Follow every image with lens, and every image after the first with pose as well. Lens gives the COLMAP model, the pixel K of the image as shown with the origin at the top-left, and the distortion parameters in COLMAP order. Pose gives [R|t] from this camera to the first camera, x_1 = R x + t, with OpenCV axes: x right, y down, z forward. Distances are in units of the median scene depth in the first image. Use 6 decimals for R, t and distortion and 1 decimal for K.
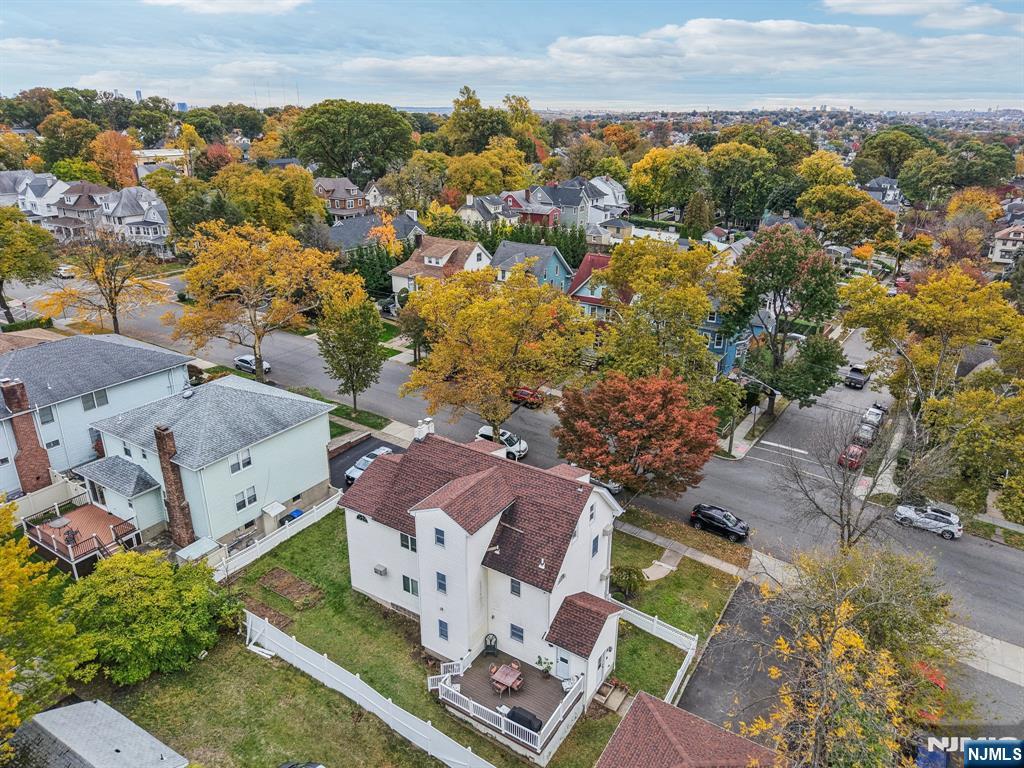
lens RADIAL K [[706.7, 0, 512.0], [0, 706.7, 384.0], [0, 0, 1]] dist [0.044767, -0.001621]
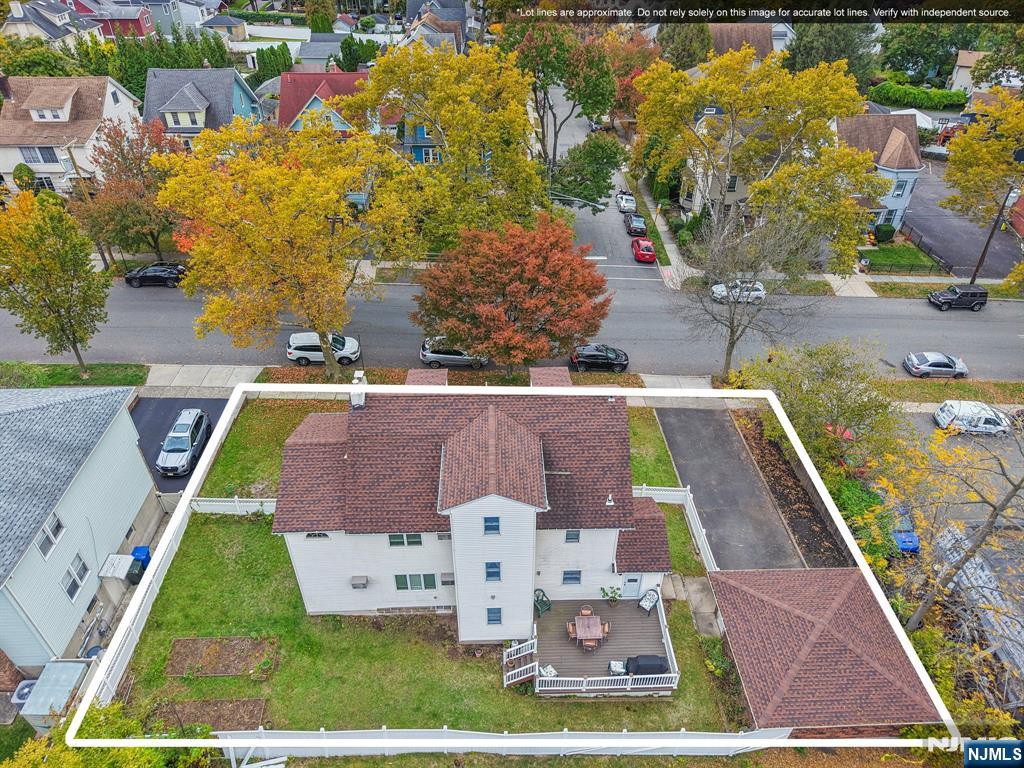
lens RADIAL K [[696.7, 0, 512.0], [0, 696.7, 384.0], [0, 0, 1]] dist [0.027583, -0.003718]
pose [[0.824214, -0.346826, 0.447641, -0.271384], [0.212363, 0.922115, 0.323429, -0.117341], [-0.524950, -0.171512, 0.833673, 0.295705]]
